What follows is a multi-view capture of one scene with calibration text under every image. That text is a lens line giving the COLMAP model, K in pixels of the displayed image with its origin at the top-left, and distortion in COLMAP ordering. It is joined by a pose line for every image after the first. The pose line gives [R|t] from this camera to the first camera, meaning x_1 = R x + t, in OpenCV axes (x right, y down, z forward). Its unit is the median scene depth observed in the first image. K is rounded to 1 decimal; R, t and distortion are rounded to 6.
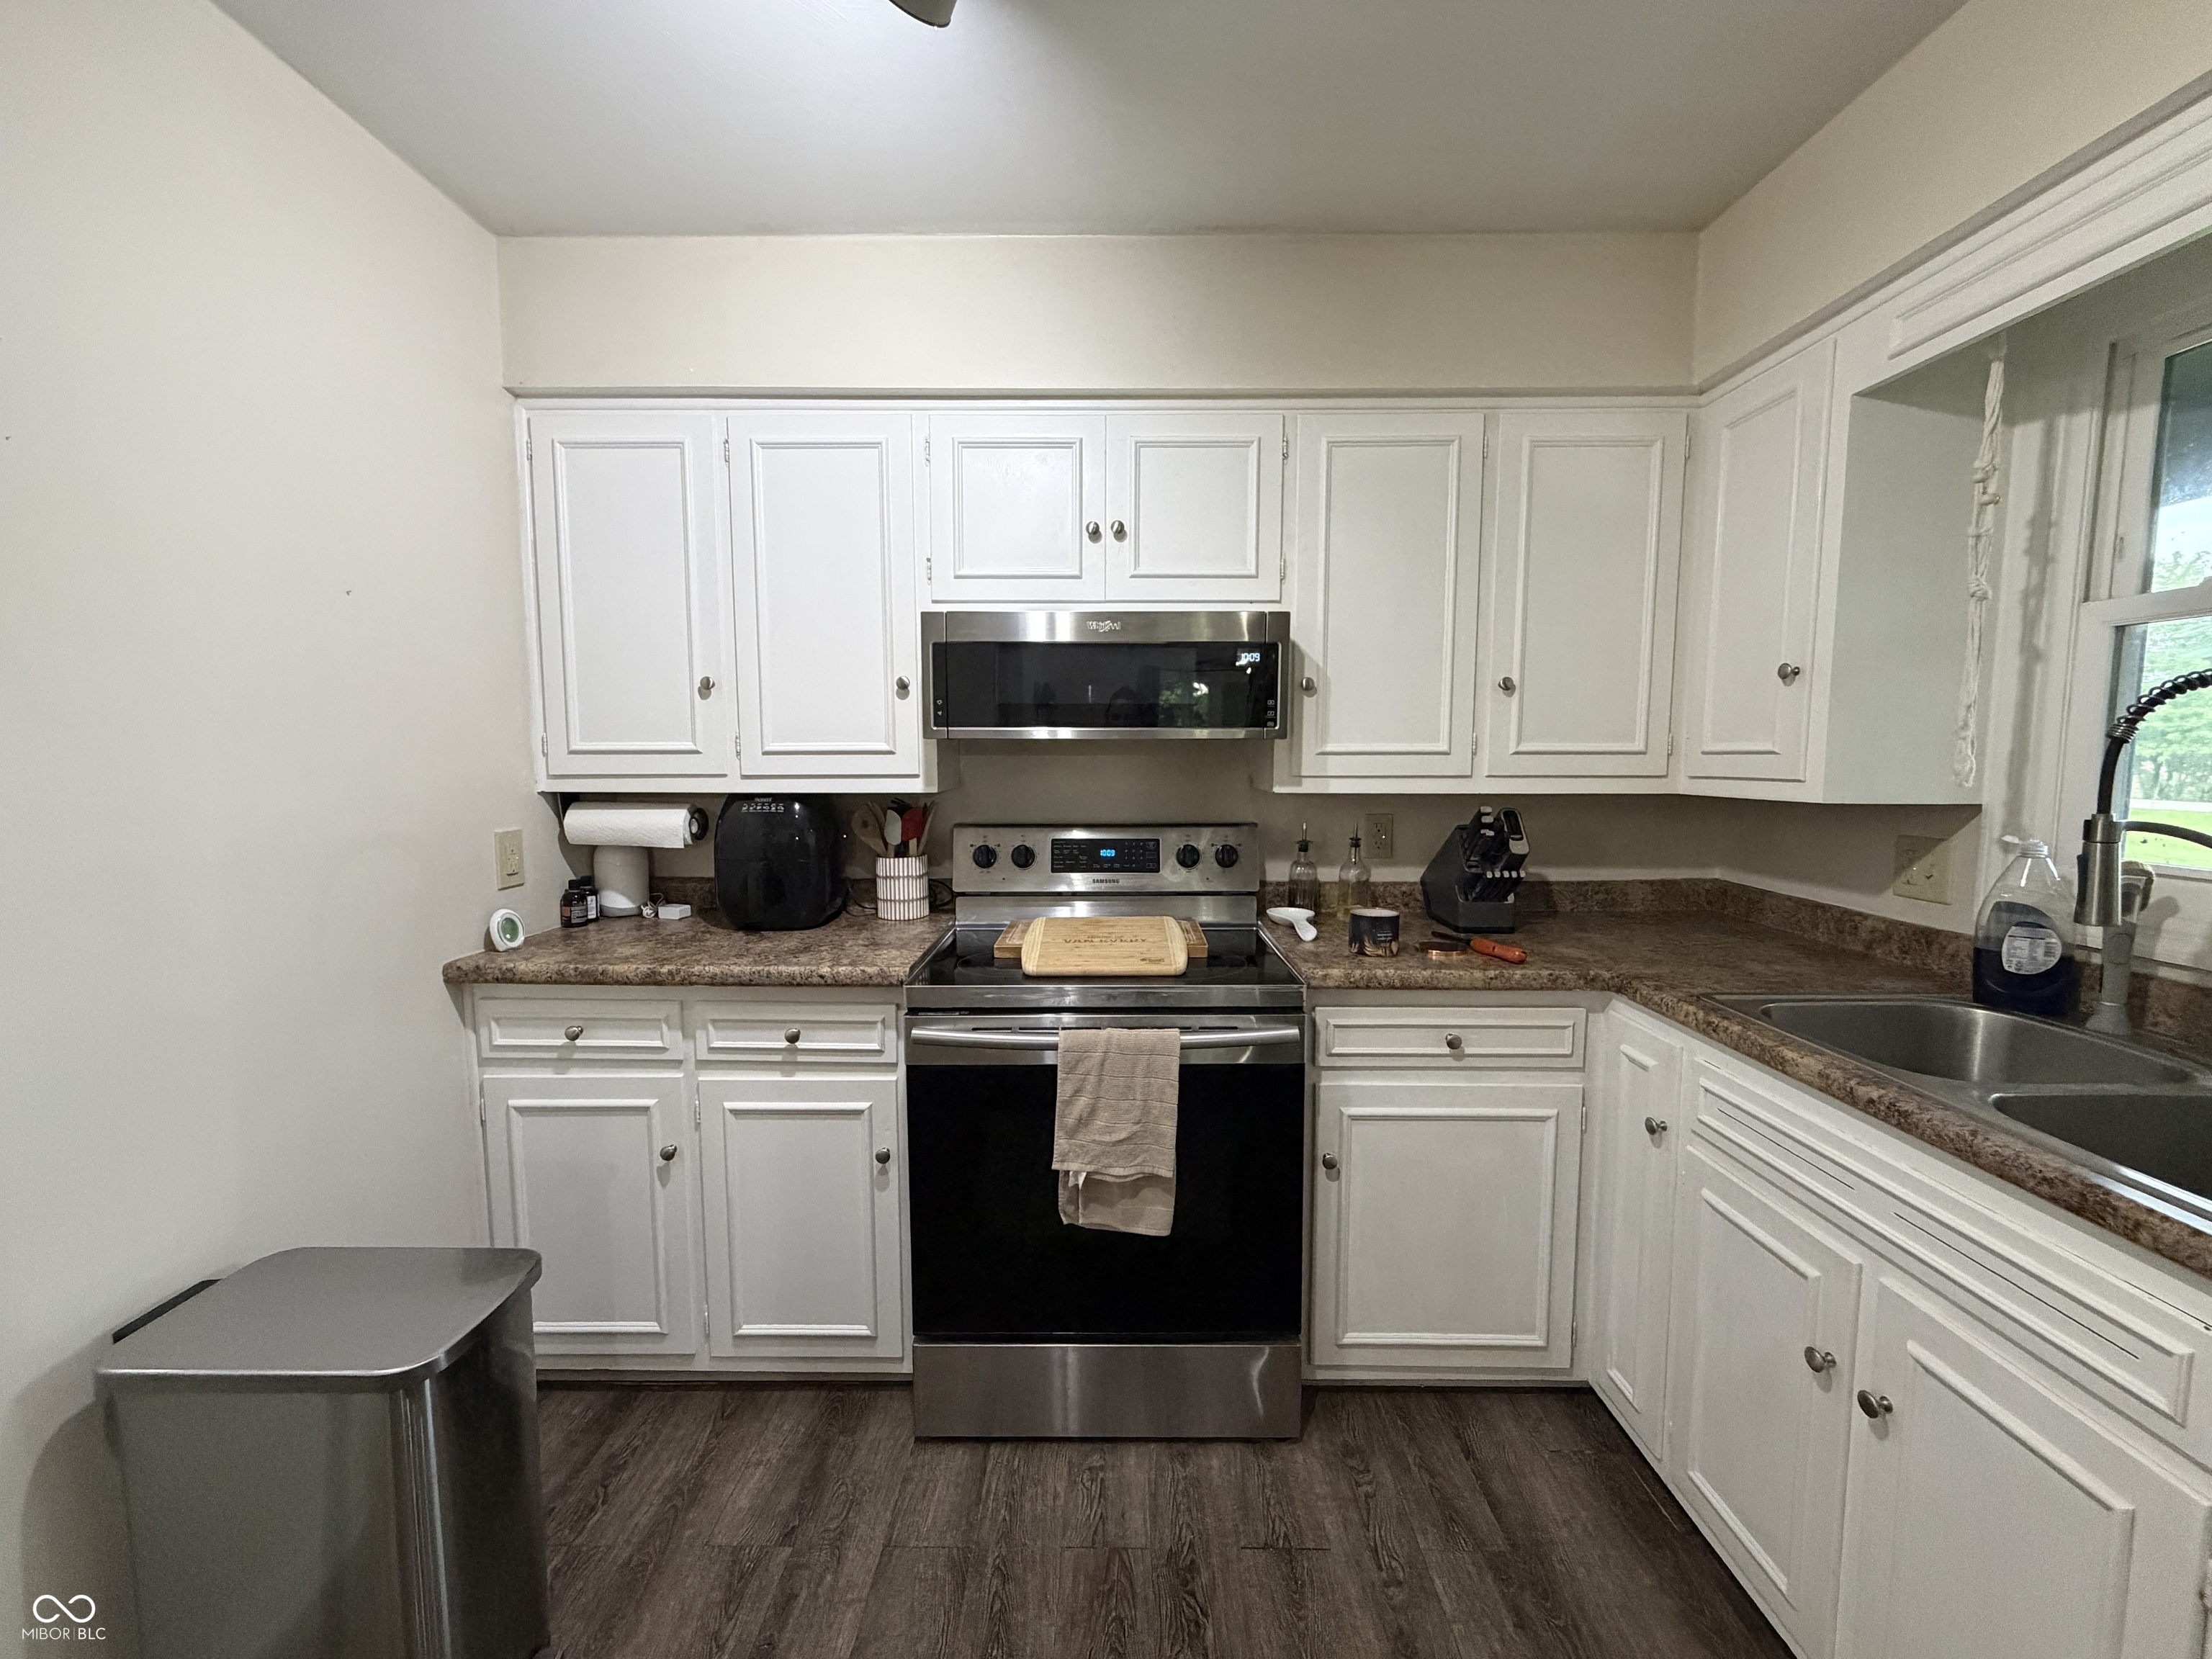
lens RADIAL K [[875.1, 0, 1106.0], [0, 875.1, 829.5], [0, 0, 1]] dist [0.000357, 0.000114]
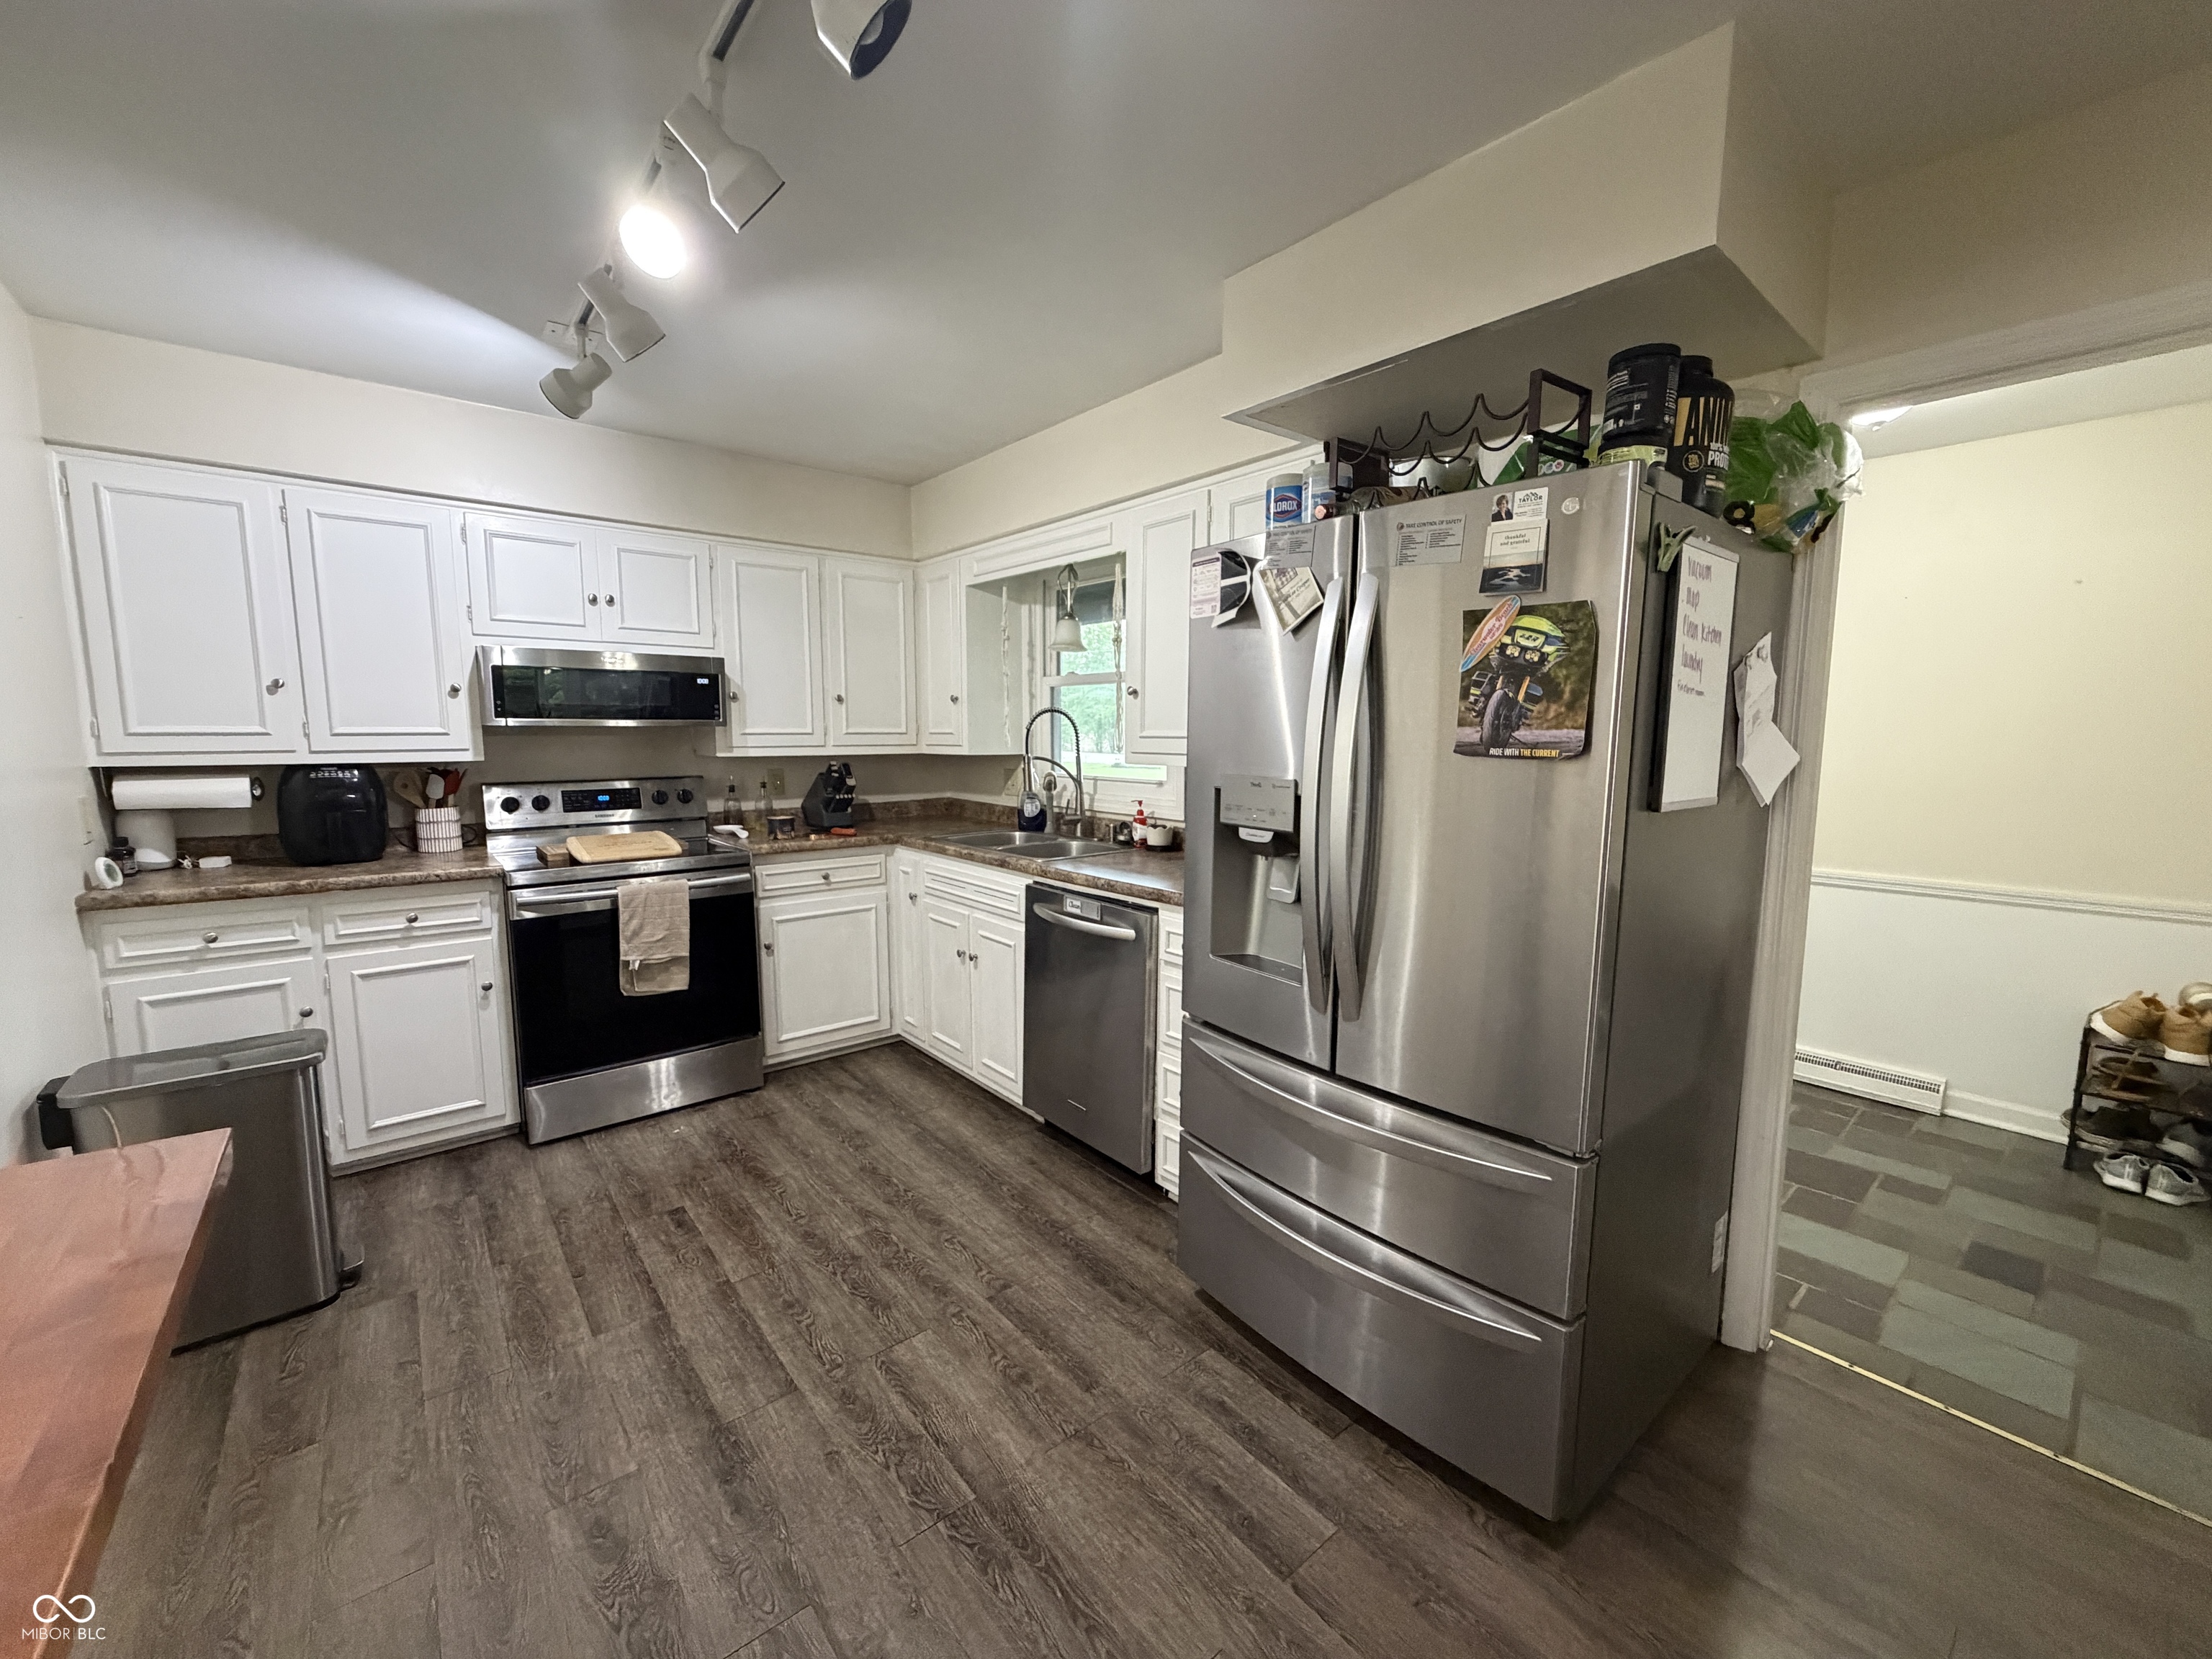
lens RADIAL K [[881.8, 0, 1103.4], [0, 881.8, 829.1], [0, 0, 1]] dist [0.000376, -0.000102]
pose [[0.765518, -0.070901, 0.639496, -0.374631], [0.056198, 0.997479, 0.043318, 0.073627], [-0.640956, 0.002778, 0.767573, -0.898968]]
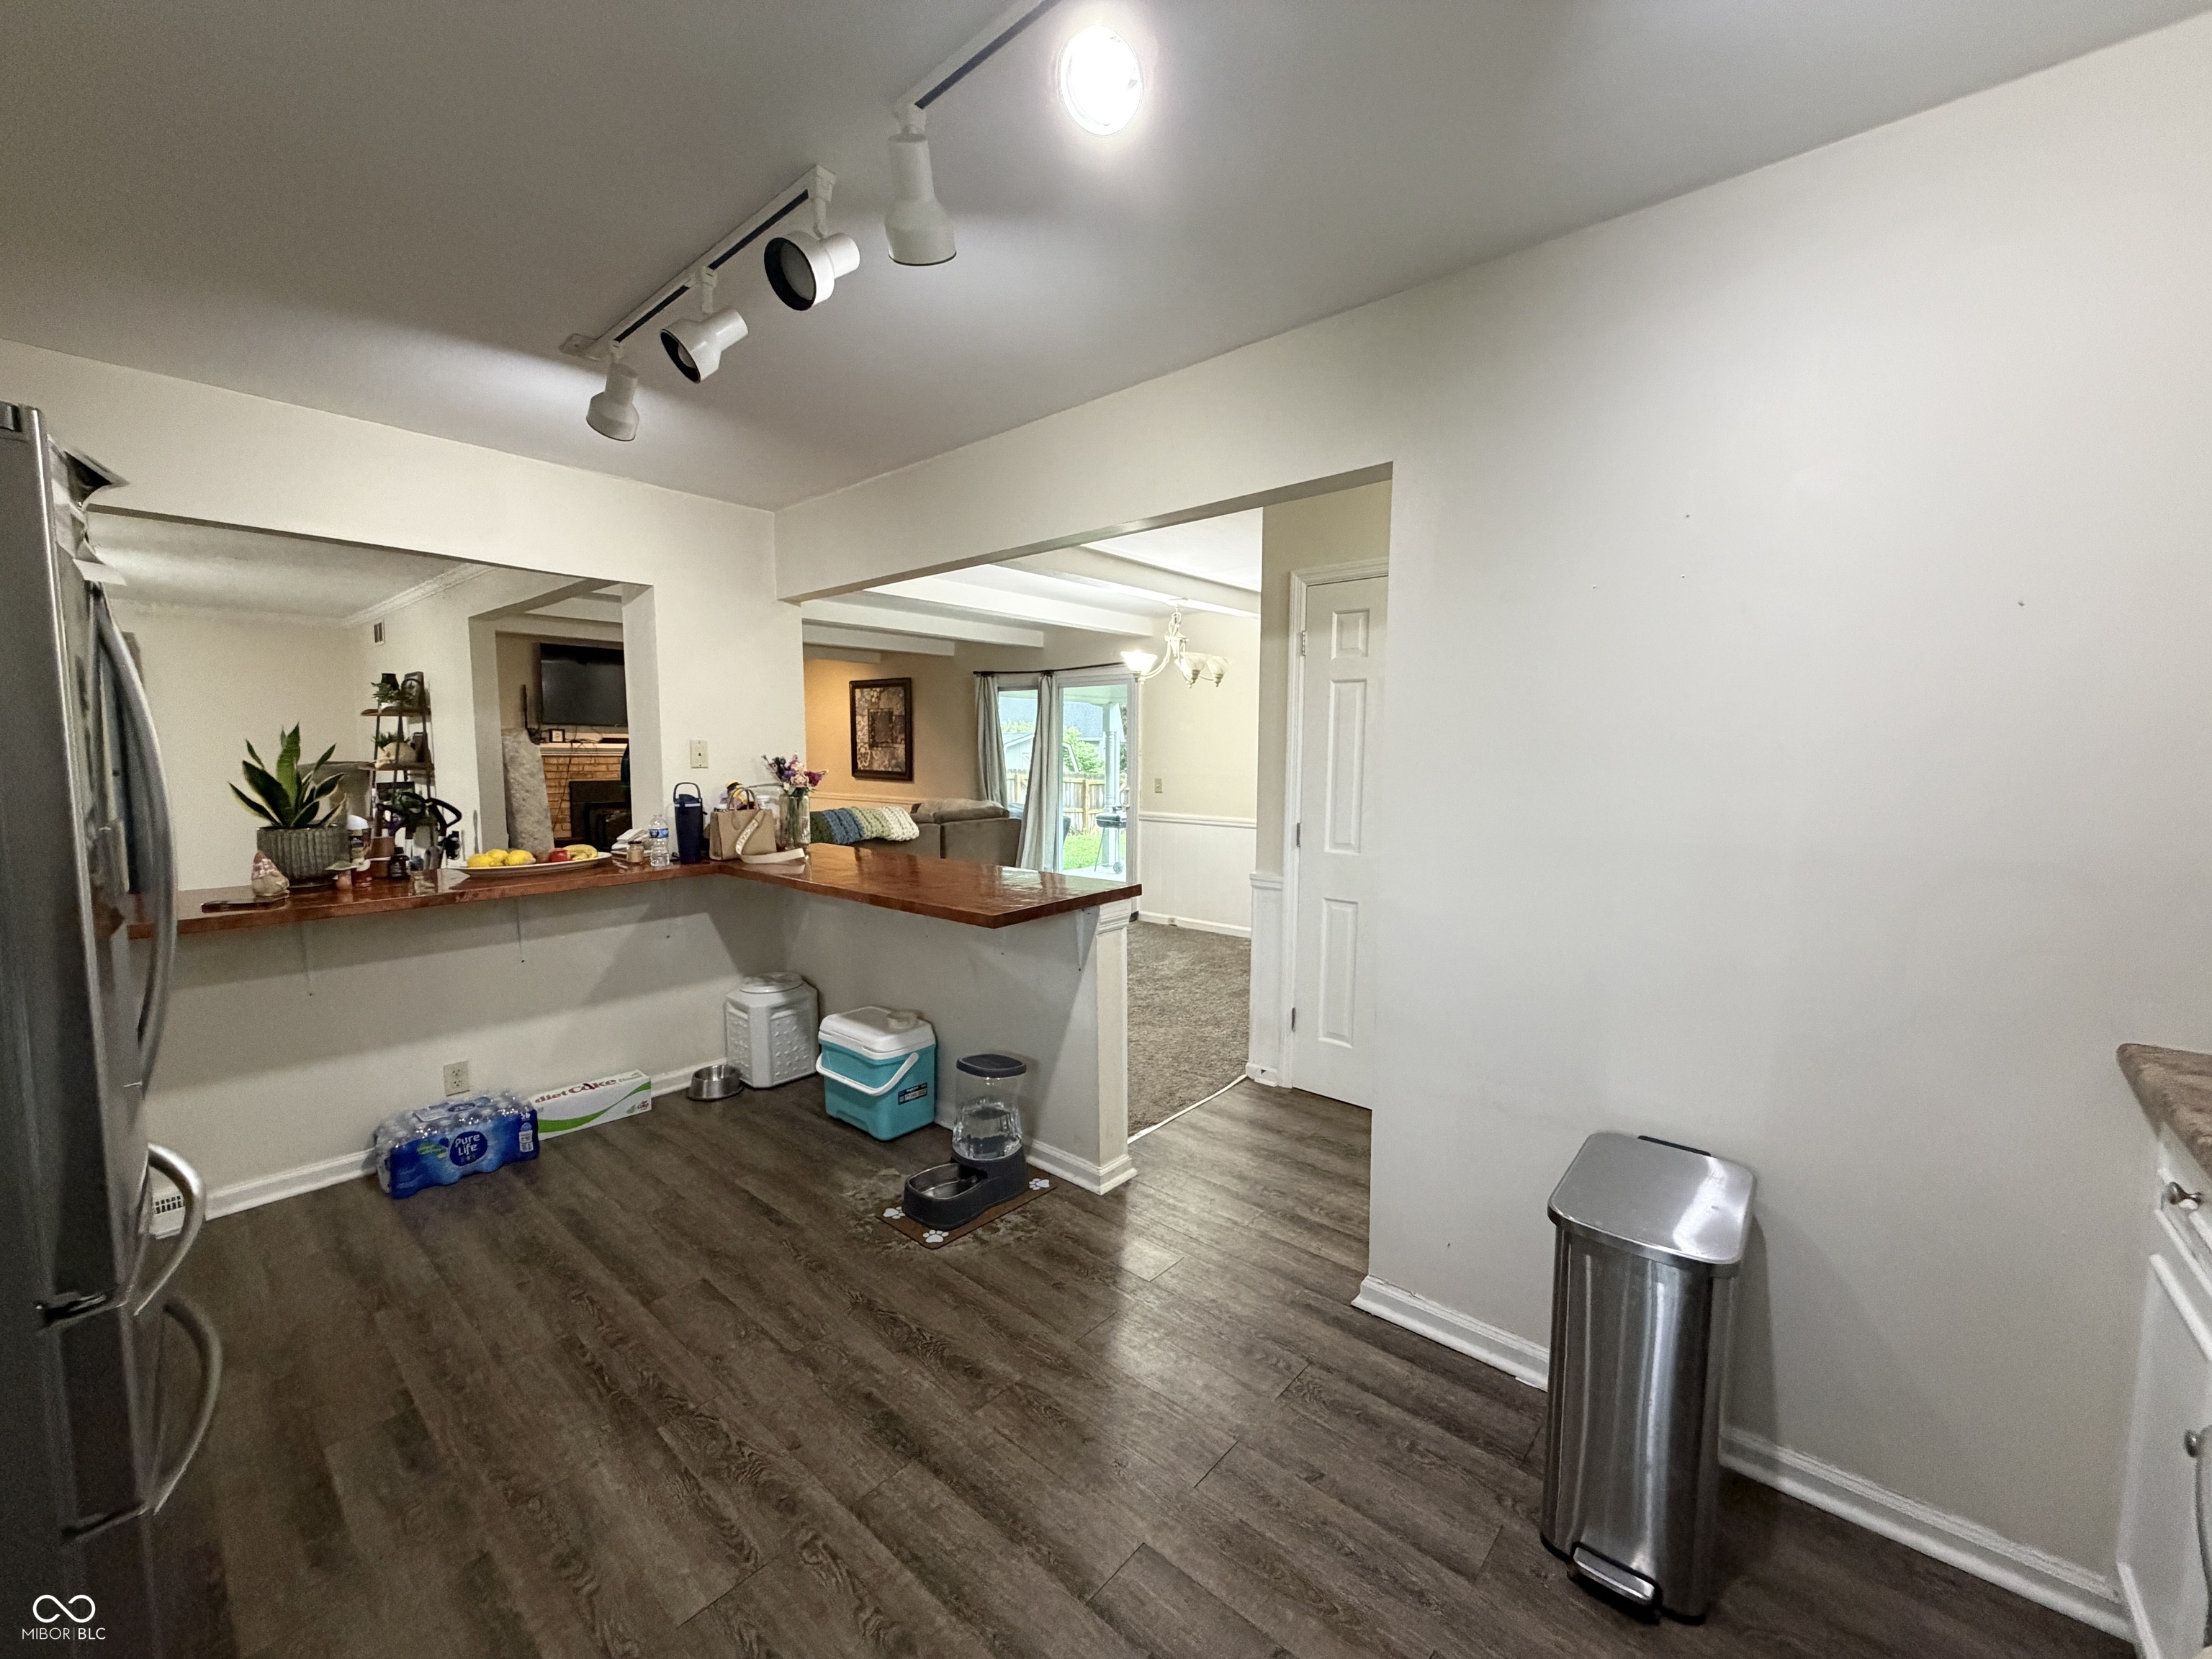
lens RADIAL K [[881.8, 0, 1103.4], [0, 881.8, 829.1], [0, 0, 1]] dist [0.000376, -0.000102]
pose [[-0.649898, 0.062465, -0.757450, 0.394986], [-0.075224, 0.986436, 0.145892, -0.075955], [0.756290, 0.151793, -0.636384, 0.704765]]
